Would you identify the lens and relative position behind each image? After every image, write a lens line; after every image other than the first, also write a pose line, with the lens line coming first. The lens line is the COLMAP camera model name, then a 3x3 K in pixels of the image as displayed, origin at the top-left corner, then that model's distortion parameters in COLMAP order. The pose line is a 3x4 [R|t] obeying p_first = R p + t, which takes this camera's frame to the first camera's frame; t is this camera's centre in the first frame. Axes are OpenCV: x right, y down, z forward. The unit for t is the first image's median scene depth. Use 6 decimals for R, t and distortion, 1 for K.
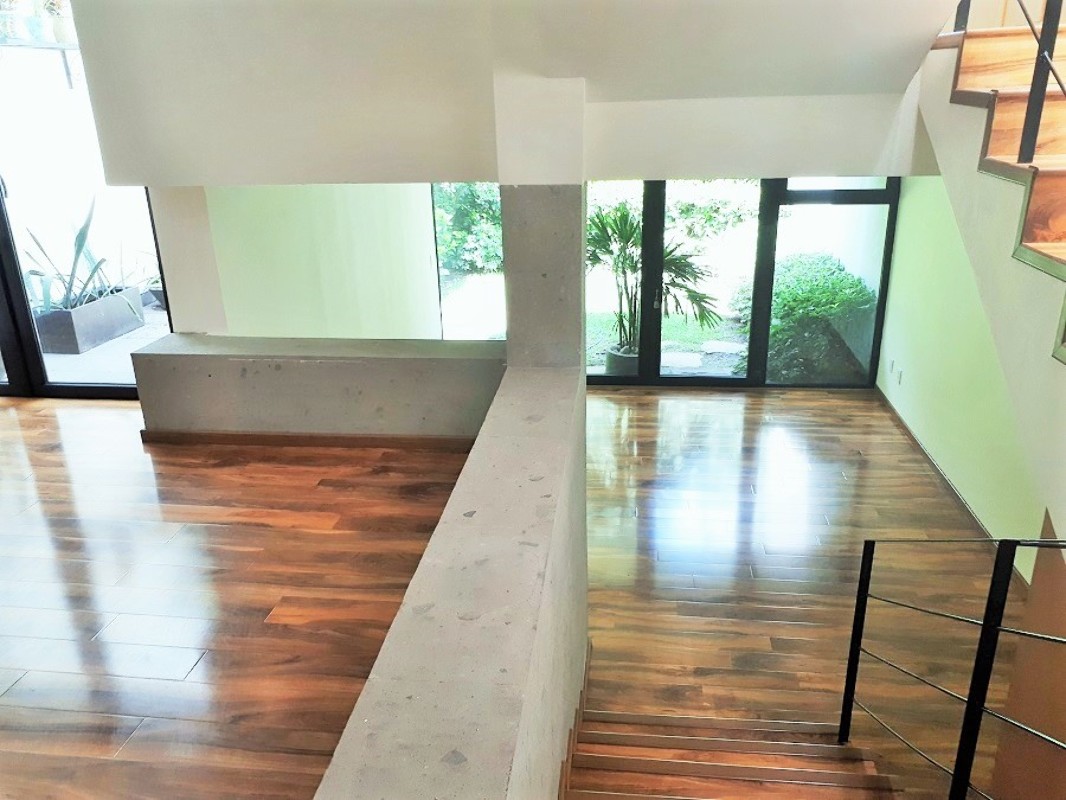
lens RADIAL K [[855.3, 0, 533.6], [0, 855.3, 406.5], [0, 0, 1]] dist [0.068545, -0.088578]
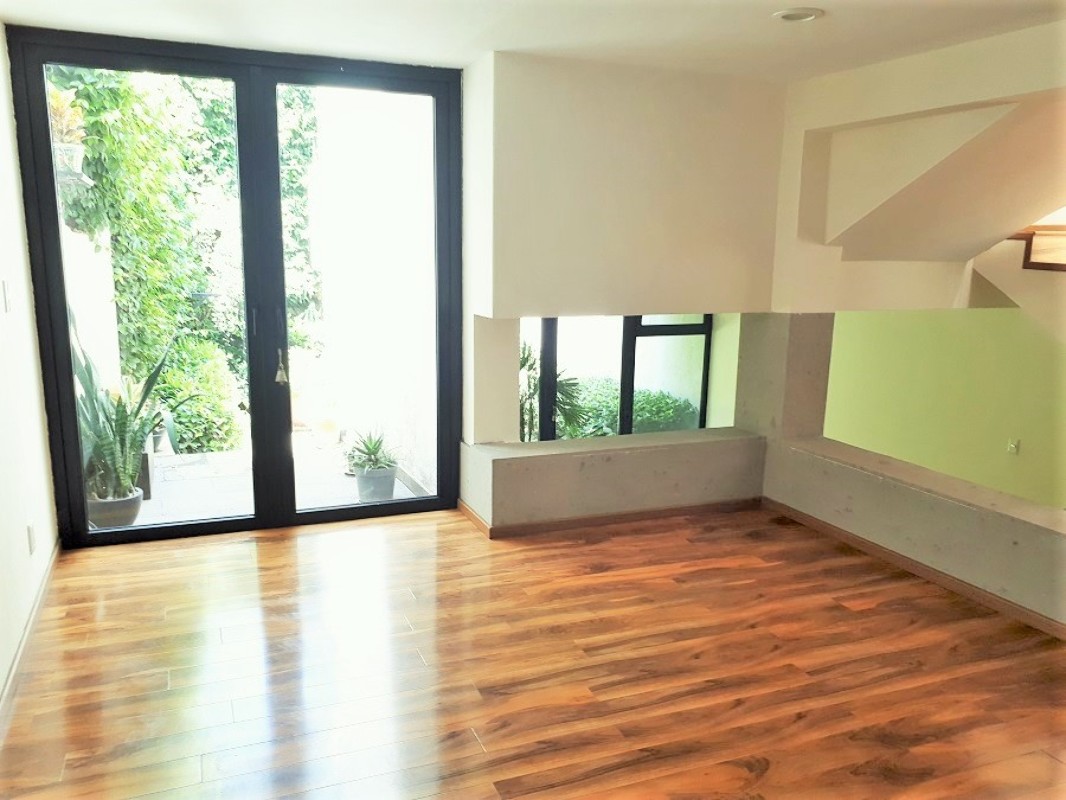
lens RADIAL K [[855.3, 0, 529.6], [0, 855.3, 403.4], [0, 0, 1]] dist [0.068545, -0.088578]
pose [[0.868842, -0.052793, 0.492268, -1.007063], [0.133010, 0.982634, -0.129378, 0.020051], [-0.476889, 0.177885, 0.860775, -0.016993]]
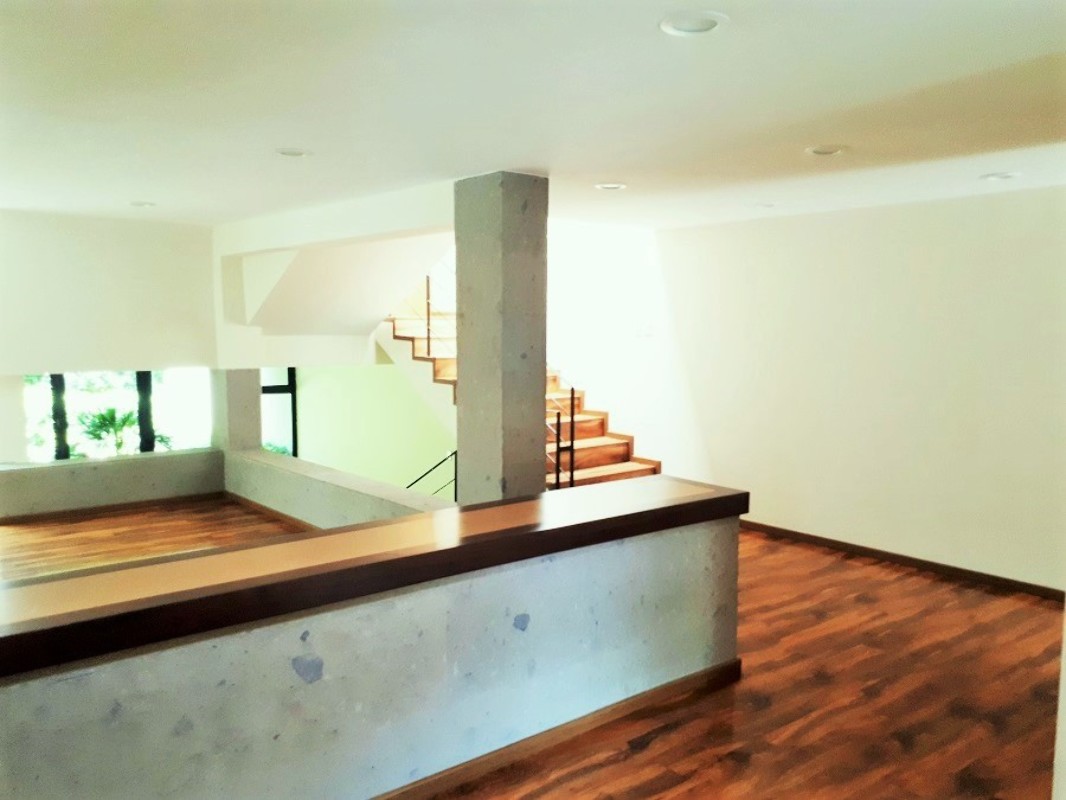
lens RADIAL K [[855.3, 0, 535.5], [0, 855.3, 395.1], [0, 0, 1]] dist [0.068545, -0.088578]
pose [[0.683673, -0.031498, 0.729109, -1.002305], [0.223235, 0.960206, -0.167842, 0.327638], [-0.694807, 0.277512, 0.663498, -0.927565]]
